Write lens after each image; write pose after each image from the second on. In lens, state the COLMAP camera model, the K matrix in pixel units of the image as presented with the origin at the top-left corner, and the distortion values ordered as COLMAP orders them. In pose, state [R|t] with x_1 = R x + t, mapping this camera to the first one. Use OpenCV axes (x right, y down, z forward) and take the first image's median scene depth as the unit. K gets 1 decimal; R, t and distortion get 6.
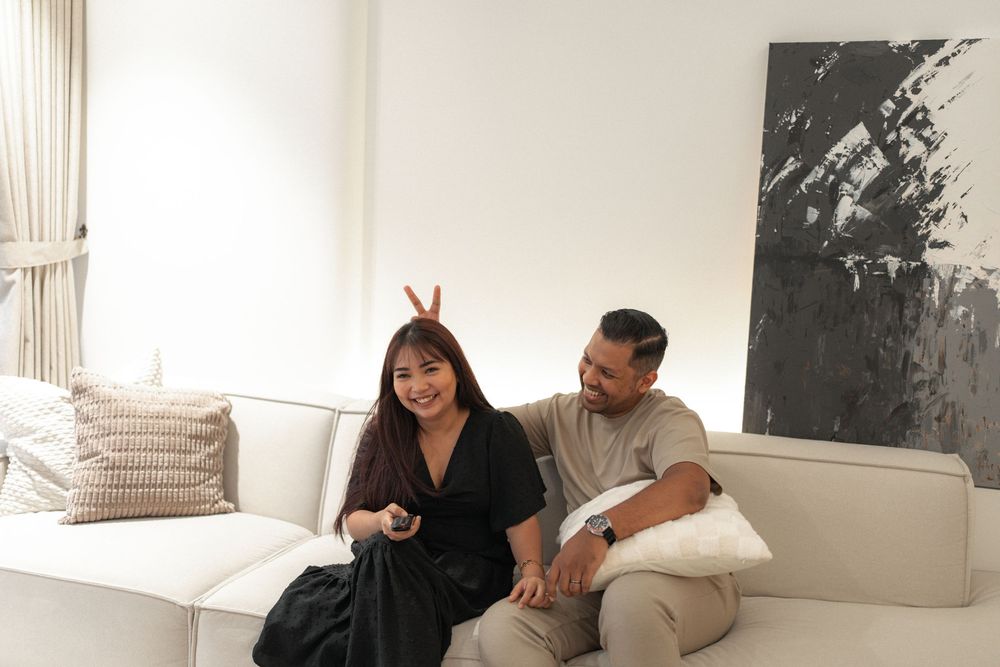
lens RADIAL K [[977.4, 0, 500.1], [0, 977.4, 329.5], [0, 0, 1]] dist [-0.000174, 0.002258]
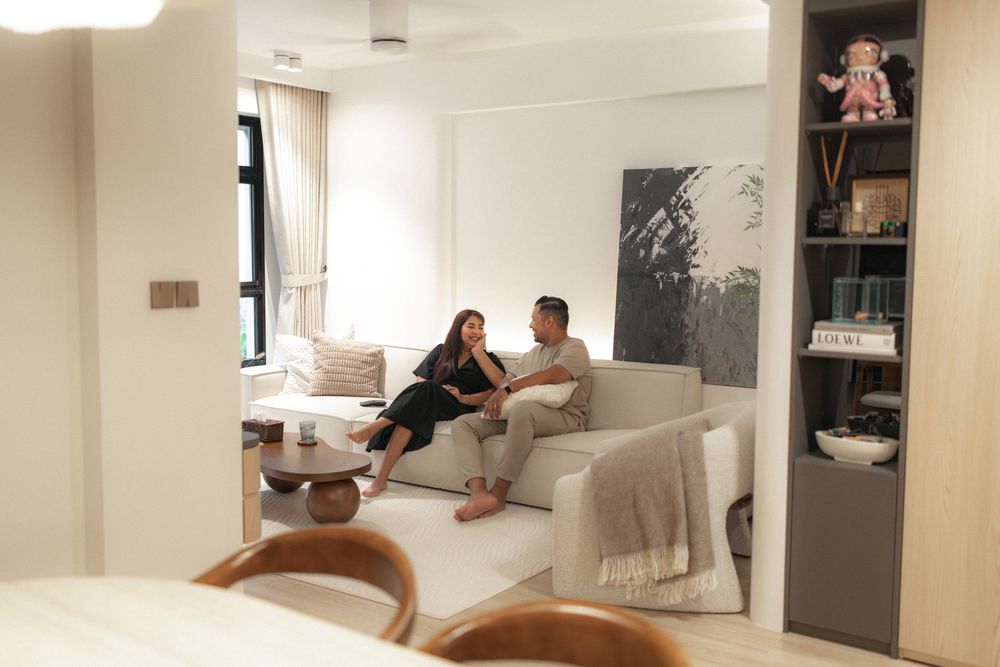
lens RADIAL K [[1002.3, 0, 486.9], [0, 1002.3, 320.1], [0, 0, 1]] dist [0.001126, 0.006310]
pose [[0.955864, -0.007437, -0.293714, 0.634090], [-0.004213, 0.999230, -0.039012, 0.107455], [0.293778, 0.038527, 0.955097, -1.106779]]
